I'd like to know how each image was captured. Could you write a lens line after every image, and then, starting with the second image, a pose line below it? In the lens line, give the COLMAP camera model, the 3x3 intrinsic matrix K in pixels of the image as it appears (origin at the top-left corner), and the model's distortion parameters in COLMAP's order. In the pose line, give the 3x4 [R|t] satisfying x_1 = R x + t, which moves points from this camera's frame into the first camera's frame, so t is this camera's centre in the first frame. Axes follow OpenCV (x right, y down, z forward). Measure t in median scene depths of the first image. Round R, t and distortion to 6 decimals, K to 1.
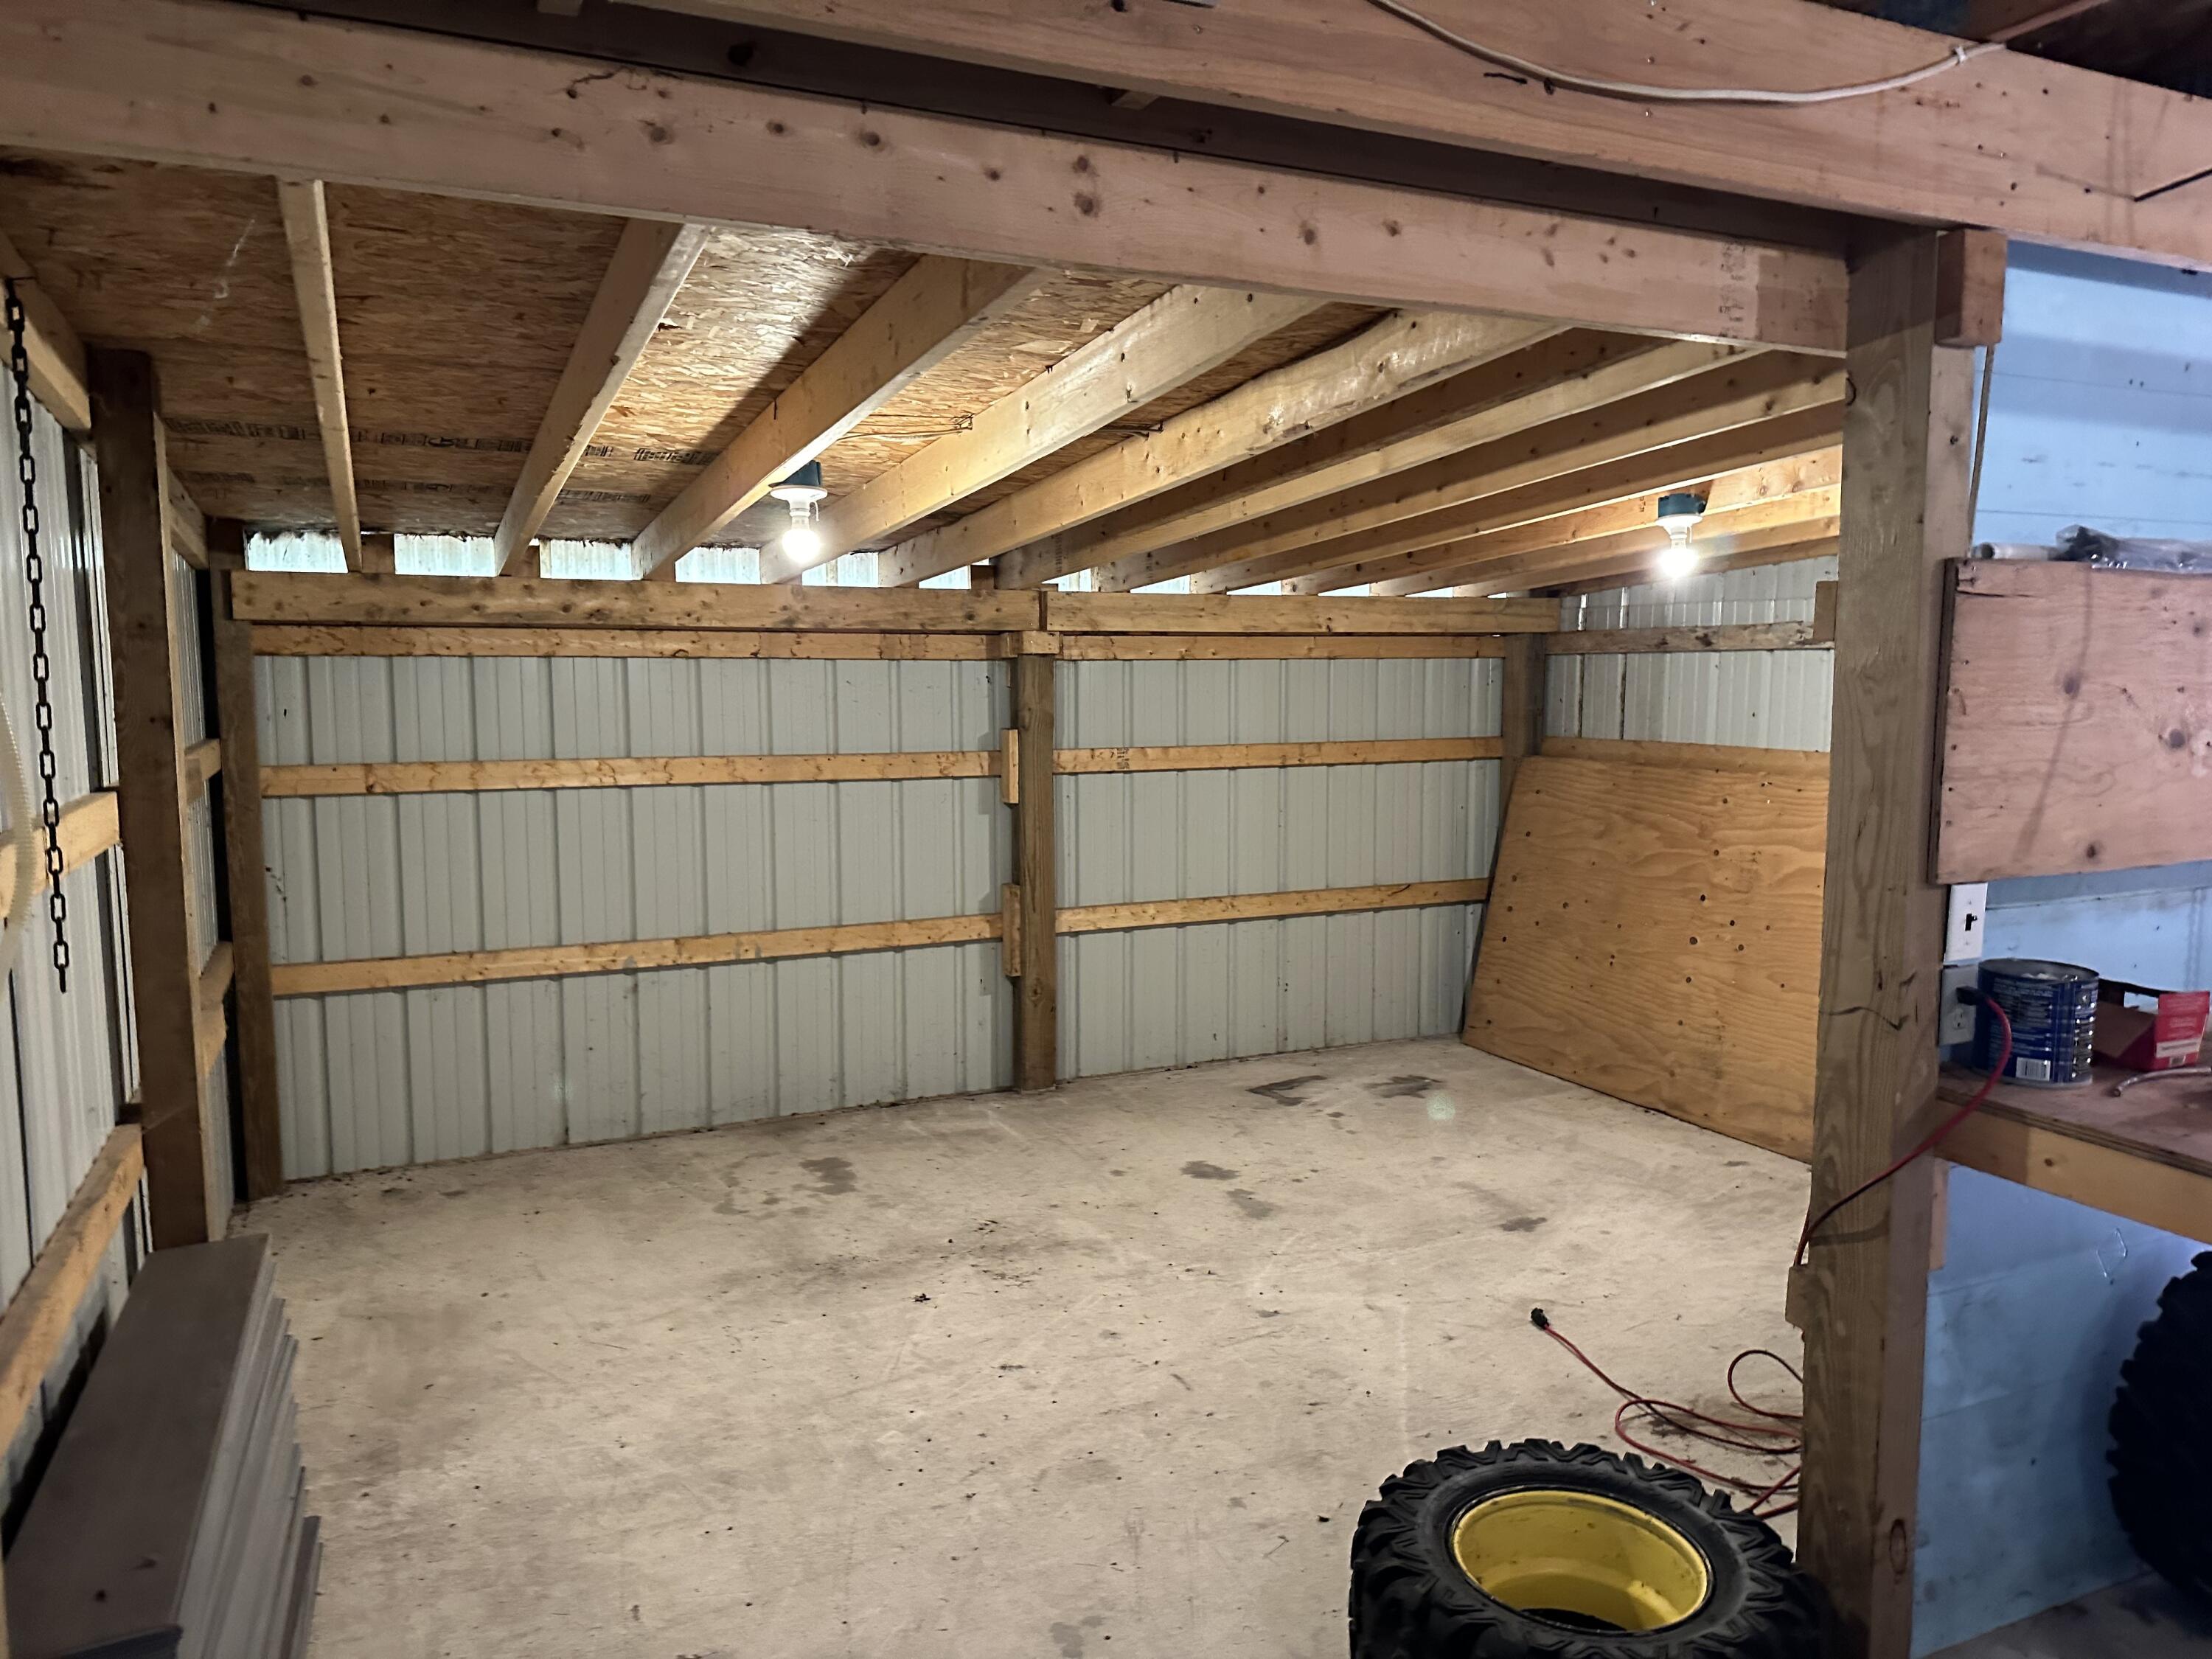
lens RADIAL K [[1564.1, 0, 1106.0], [0, 1564.1, 829.5], [0, 0, 1]] dist [0.002732, 0.000430]
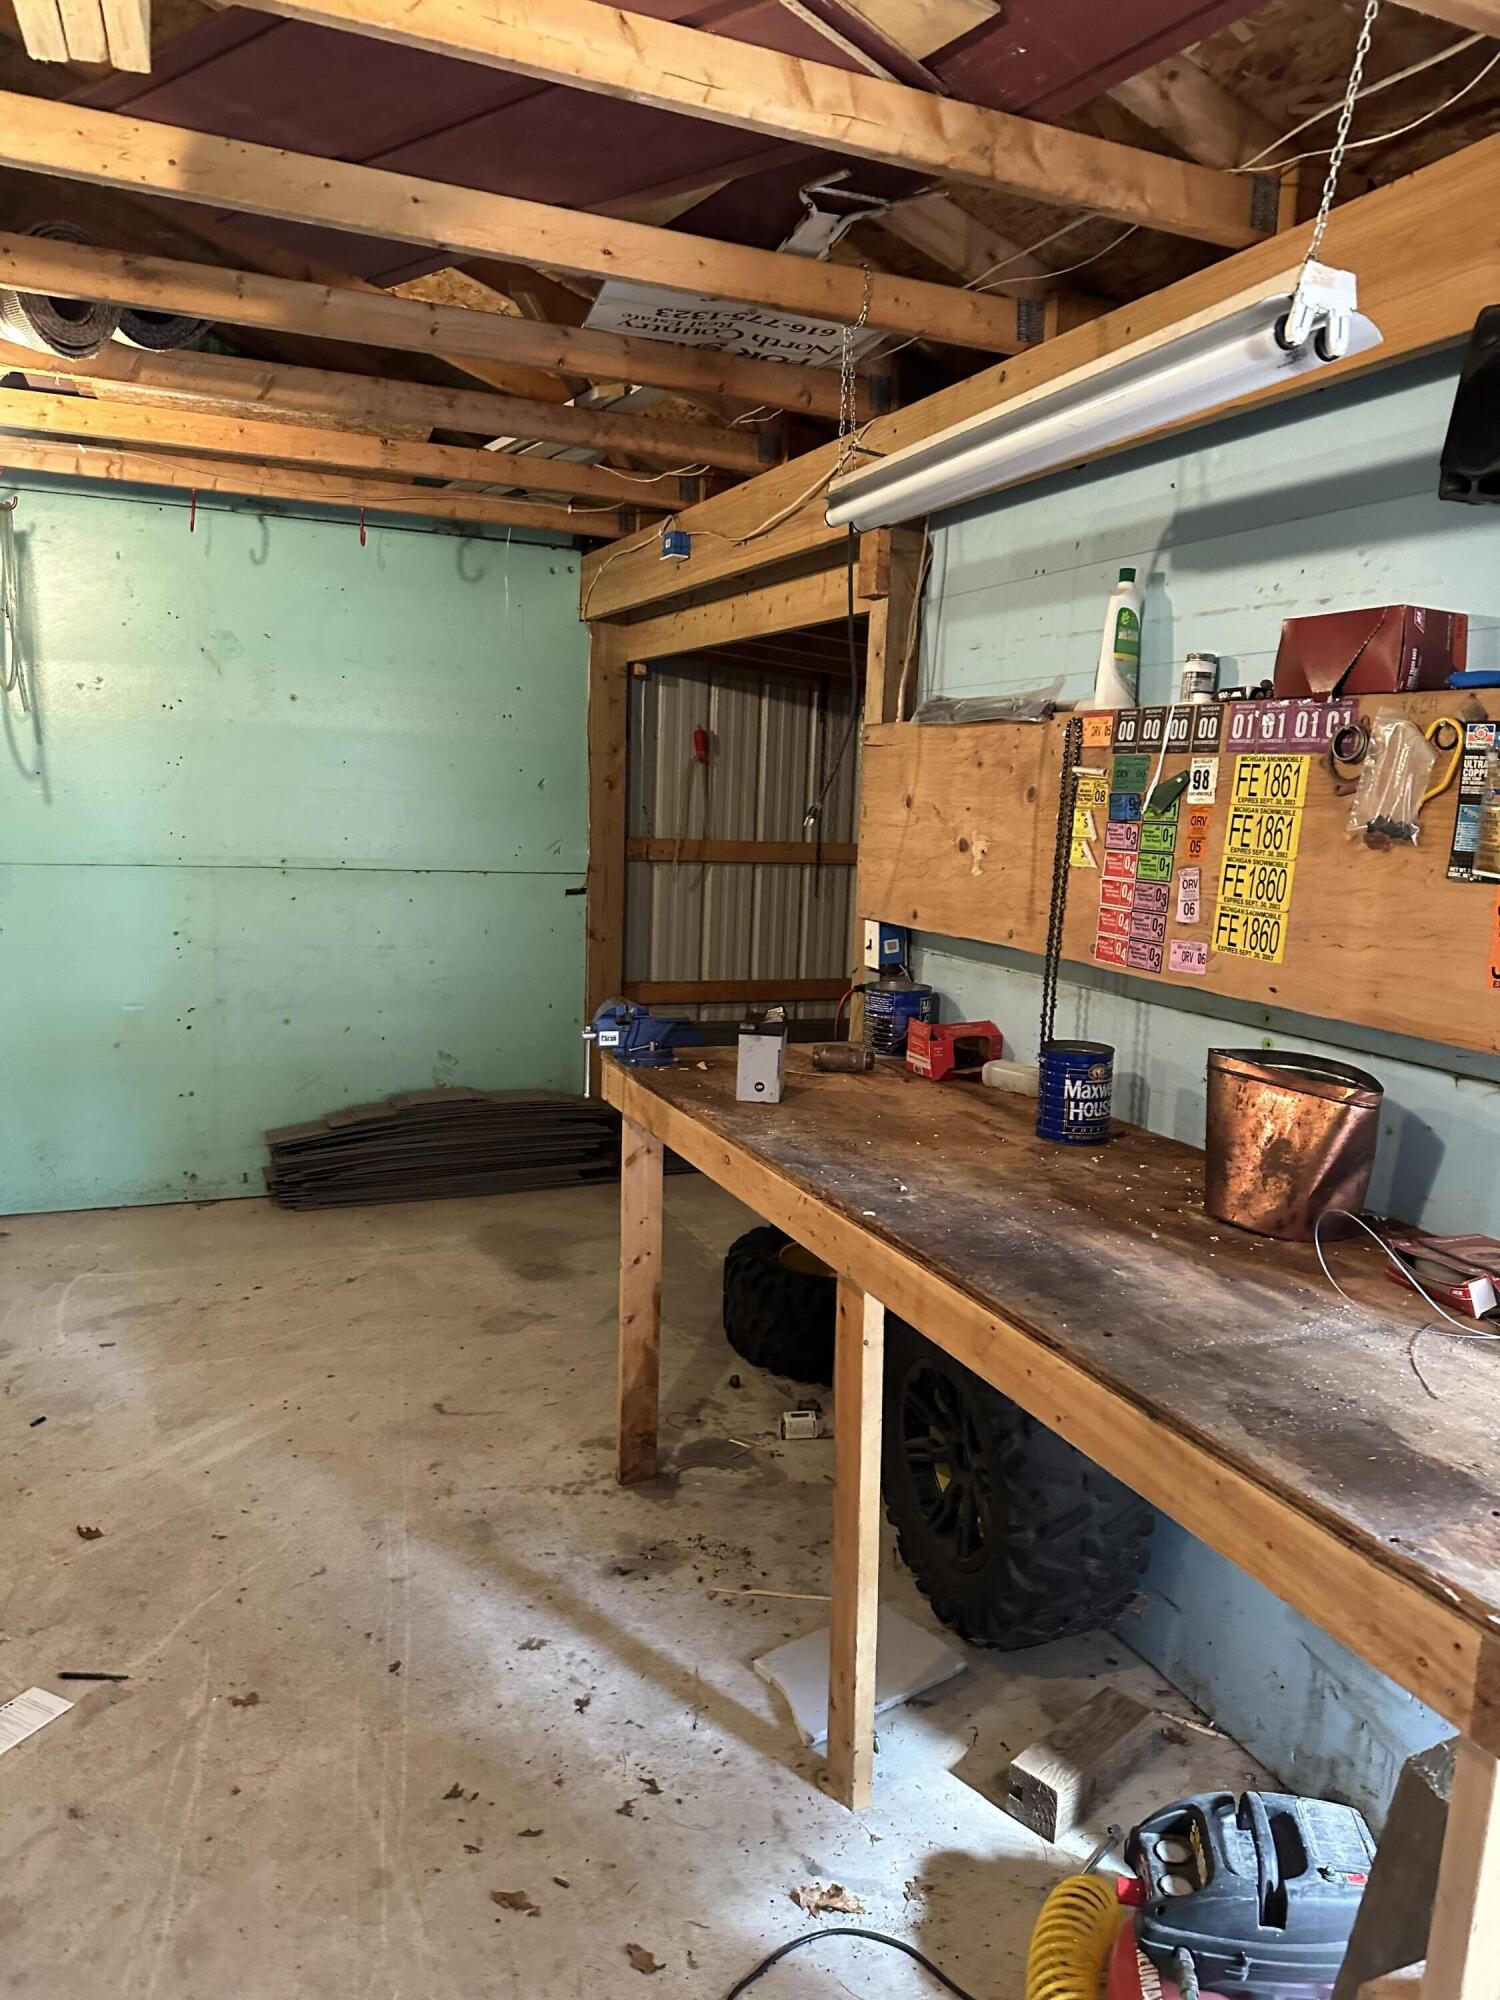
lens RADIAL K [[1350.2, 0, 750.0], [0, 1350.2, 1000.0], [0, 0, 1]] dist [0.070434, -0.080454]
pose [[-0.023496, 0.156806, -0.987350, 1.931801], [-0.138927, 0.977528, 0.158552, -0.089612], [0.990024, 0.140895, -0.001184, 0.859336]]
